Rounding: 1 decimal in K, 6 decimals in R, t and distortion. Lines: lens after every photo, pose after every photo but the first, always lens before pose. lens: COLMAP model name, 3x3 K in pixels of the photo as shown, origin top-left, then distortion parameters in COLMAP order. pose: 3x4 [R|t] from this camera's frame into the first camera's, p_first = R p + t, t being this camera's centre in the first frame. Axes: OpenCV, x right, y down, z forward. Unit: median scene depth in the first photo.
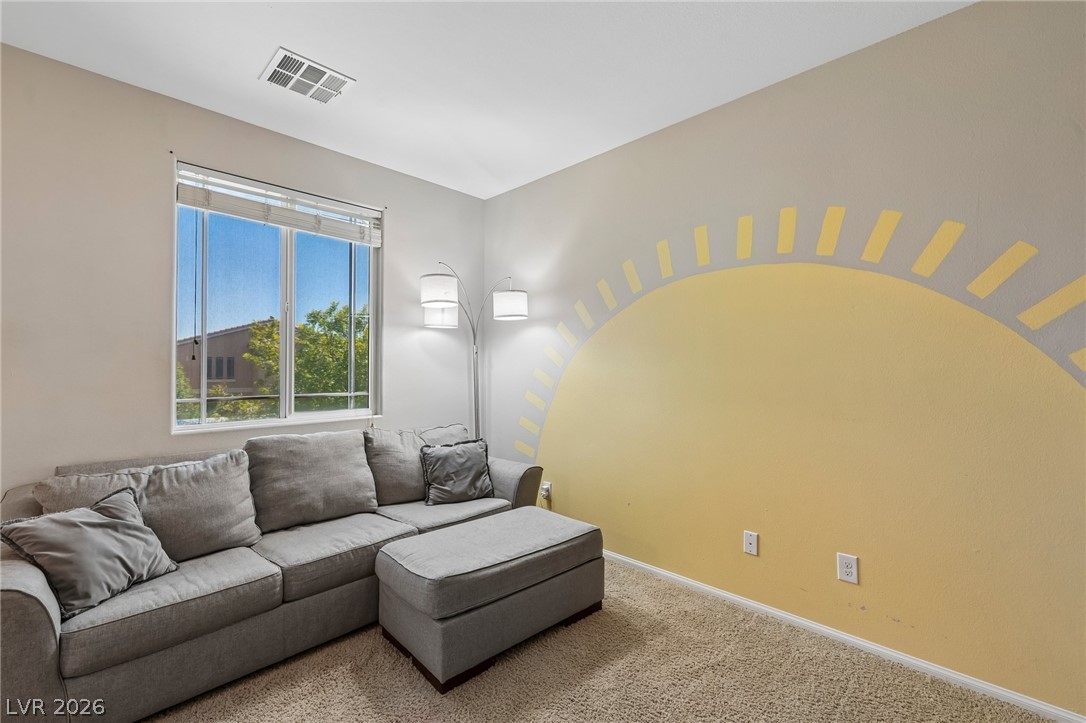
lens RADIAL K [[463.7, 0, 537.4], [0, 463.7, 358.2], [0, 0, 1]] dist [0.001607, -0.000020]
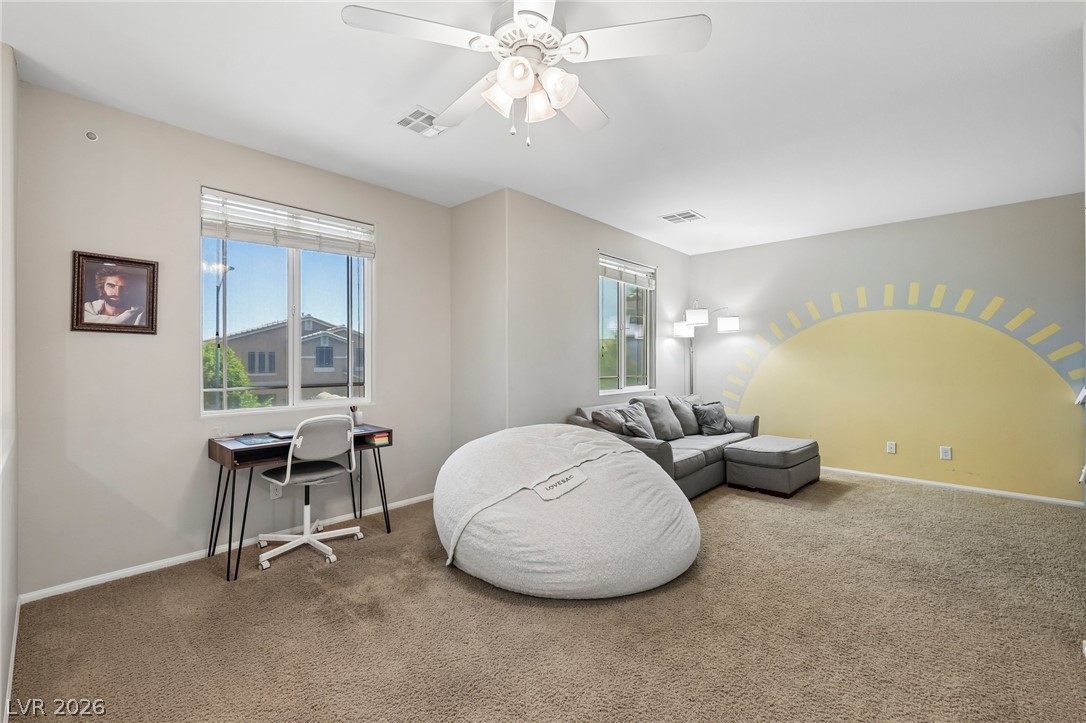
lens RADIAL K [[463.7, 0, 539.0], [0, 463.7, 359.2], [0, 0, 1]] dist [0.001607, -0.000020]
pose [[0.999552, -0.001181, 0.029908, -1.039136], [0.000662, 0.999849, 0.017342, -0.020391], [-0.029924, -0.017315, 0.999402, -0.884845]]
